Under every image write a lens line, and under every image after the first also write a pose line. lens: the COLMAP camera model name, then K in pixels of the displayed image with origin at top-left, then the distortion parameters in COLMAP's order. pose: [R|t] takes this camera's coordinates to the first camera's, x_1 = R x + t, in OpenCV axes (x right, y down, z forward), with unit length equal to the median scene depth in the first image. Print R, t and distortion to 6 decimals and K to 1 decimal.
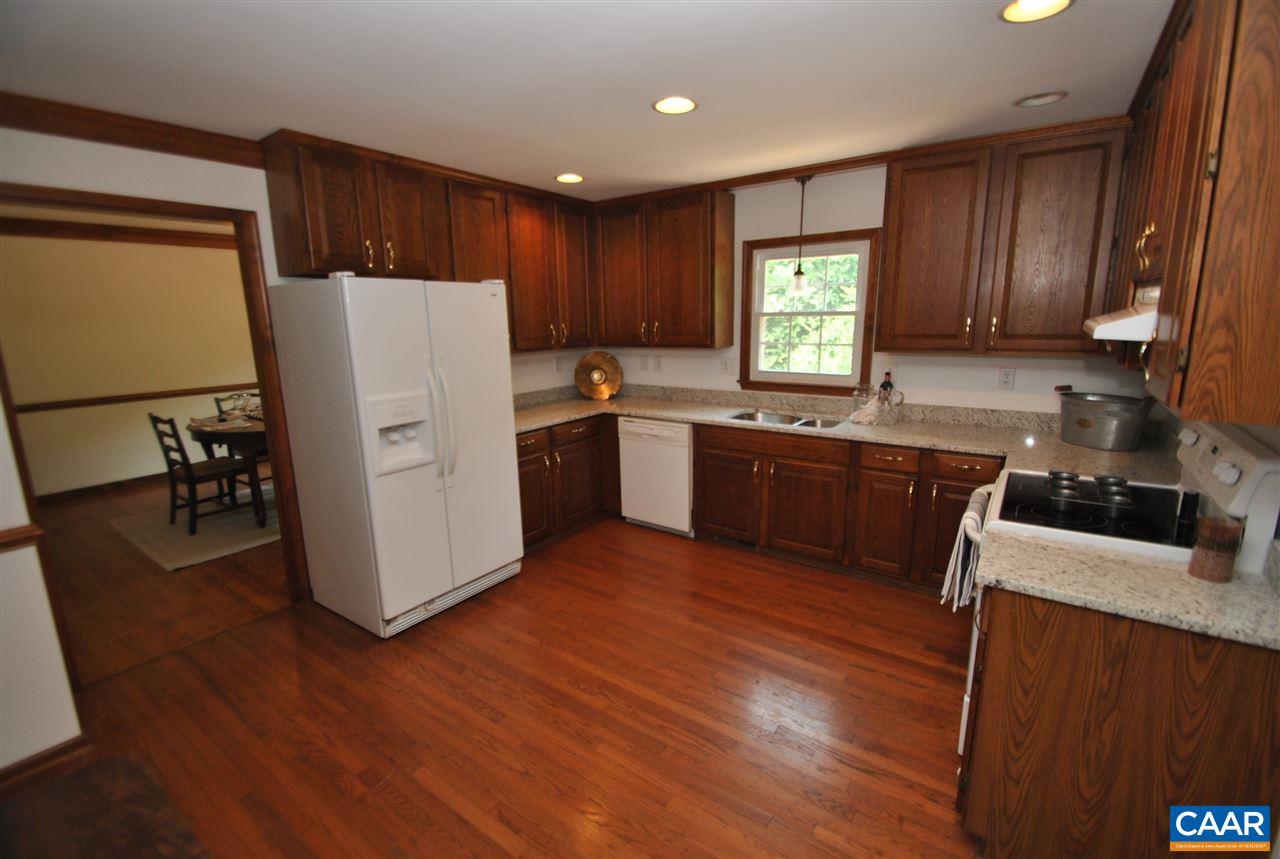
lens RADIAL K [[570.7, 0, 631.5], [0, 570.7, 428.3], [0, 0, 1]] dist [-0.004408, -0.002631]
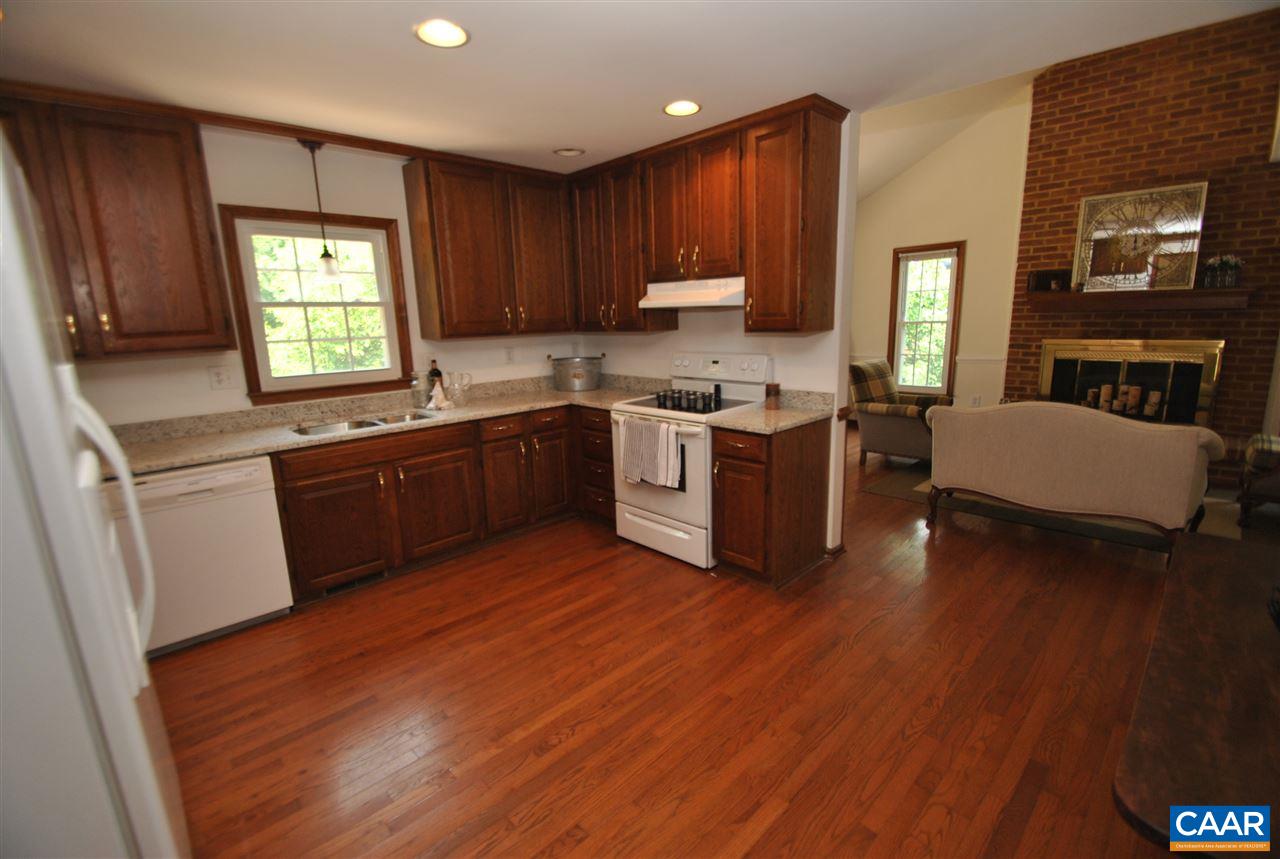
lens RADIAL K [[570.7, 0, 629.7], [0, 570.7, 434.0], [0, 0, 1]] dist [-0.004408, -0.002631]
pose [[0.165265, -0.185167, 0.968711, -0.524851], [0.217482, 0.964881, 0.147332, -0.041311], [-0.961971, 0.186329, 0.199732, 0.450383]]
